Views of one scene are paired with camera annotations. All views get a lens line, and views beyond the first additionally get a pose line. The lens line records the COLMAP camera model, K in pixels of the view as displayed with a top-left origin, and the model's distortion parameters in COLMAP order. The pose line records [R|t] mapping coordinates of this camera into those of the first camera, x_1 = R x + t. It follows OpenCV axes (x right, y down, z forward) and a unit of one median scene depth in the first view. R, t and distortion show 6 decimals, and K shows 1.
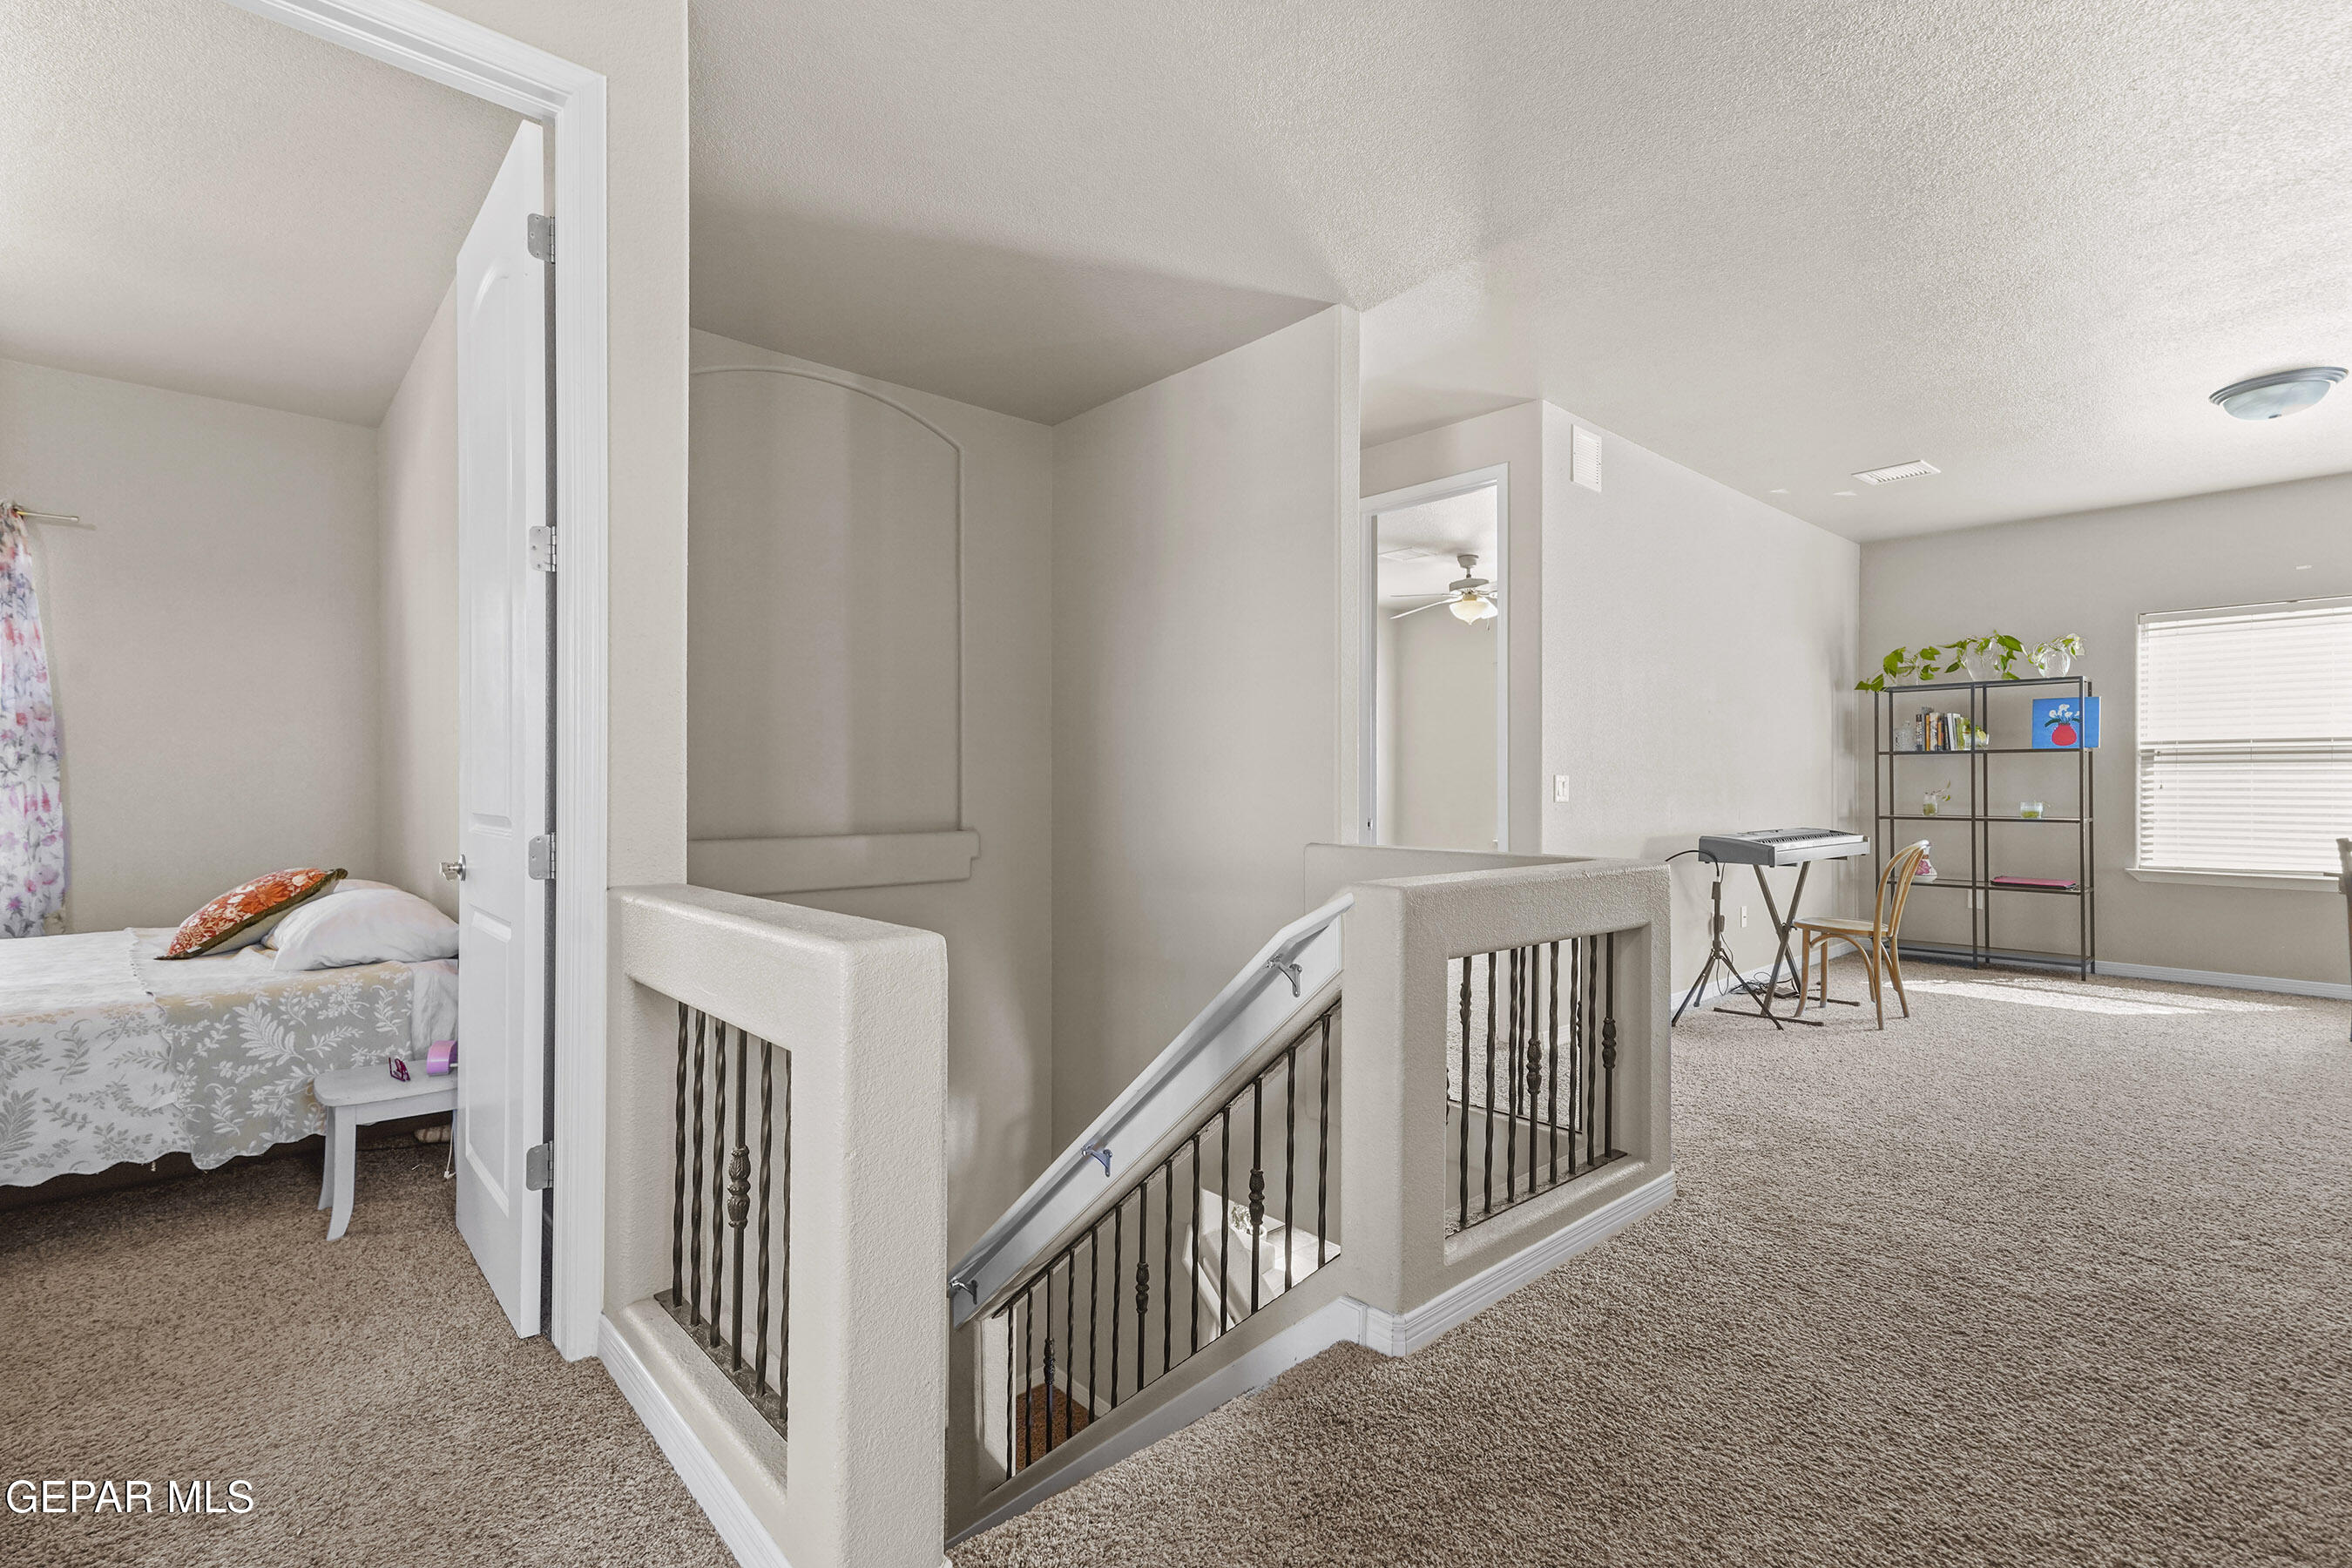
lens RADIAL K [[1066.4, 0, 1175.6], [0, 1066.4, 781.1], [0, 0, 1]] dist [0.014562, 0.001443]
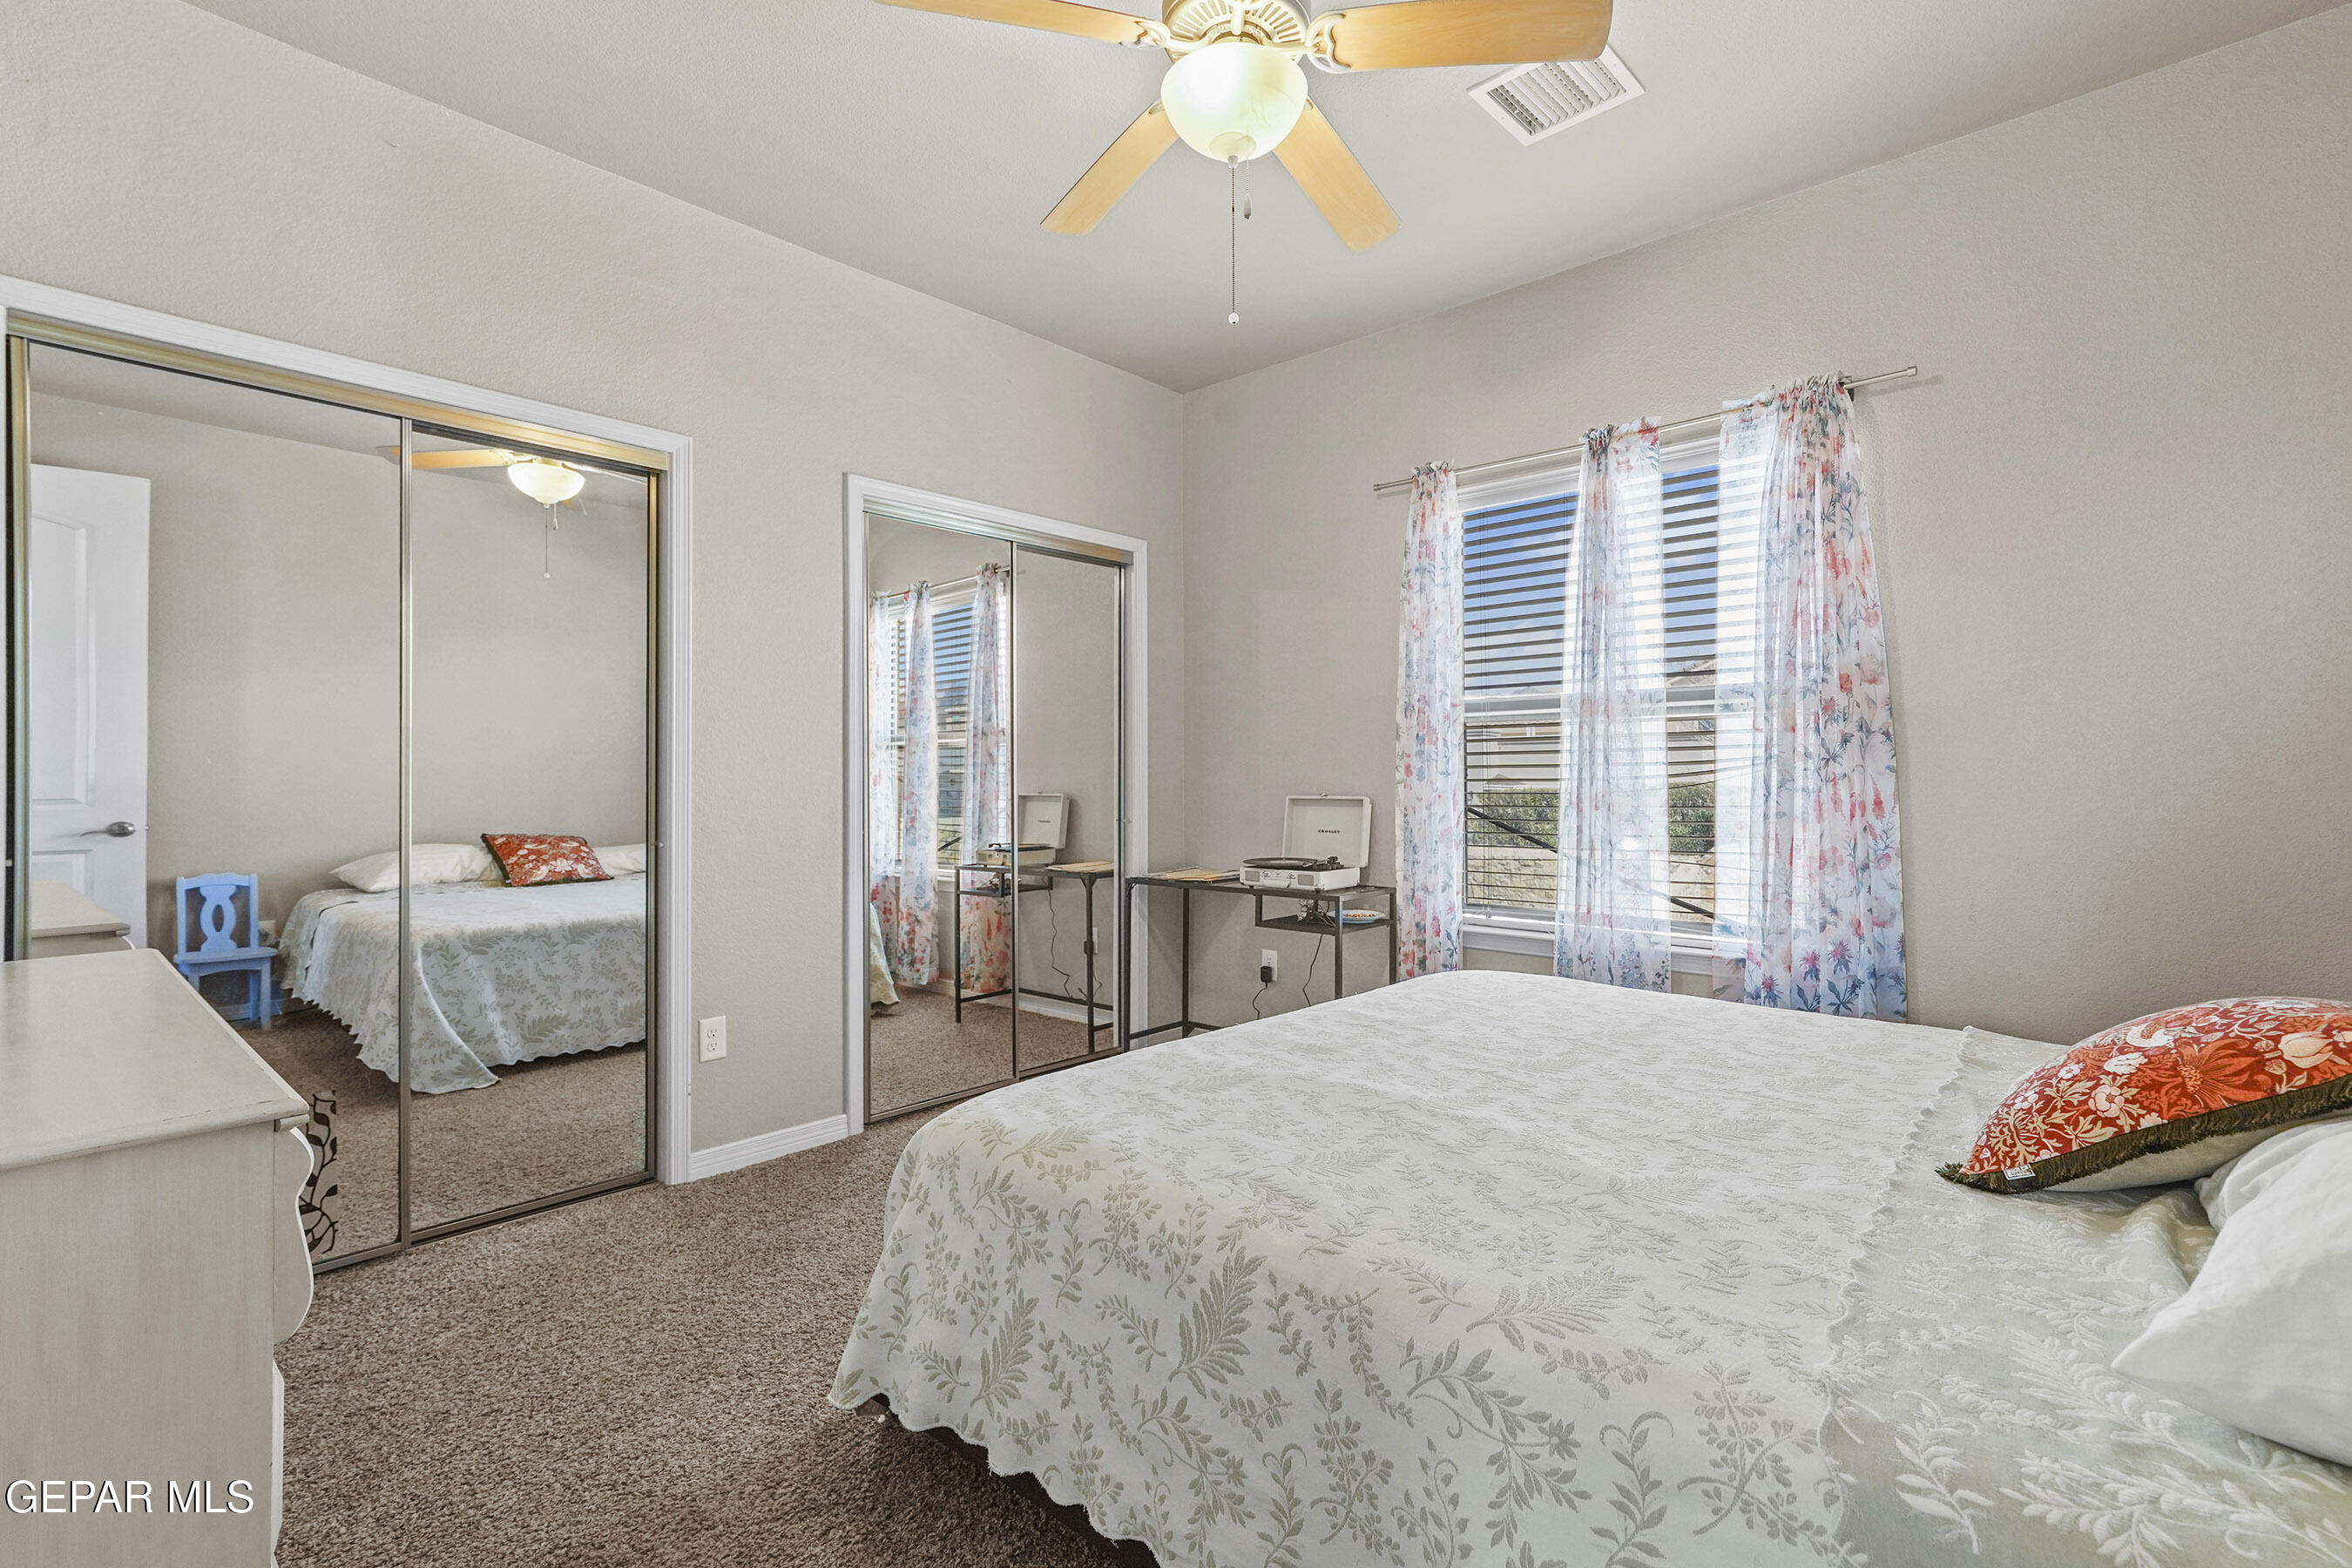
lens RADIAL K [[1066.4, 0, 1175.6], [0, 1066.4, 781.1], [0, 0, 1]] dist [0.014562, 0.001443]
pose [[0.083506, -0.003326, -0.996502, -0.409777], [0.010764, 0.999939, -0.002435, 0.002238], [0.996449, -0.010523, 0.083537, 0.505091]]
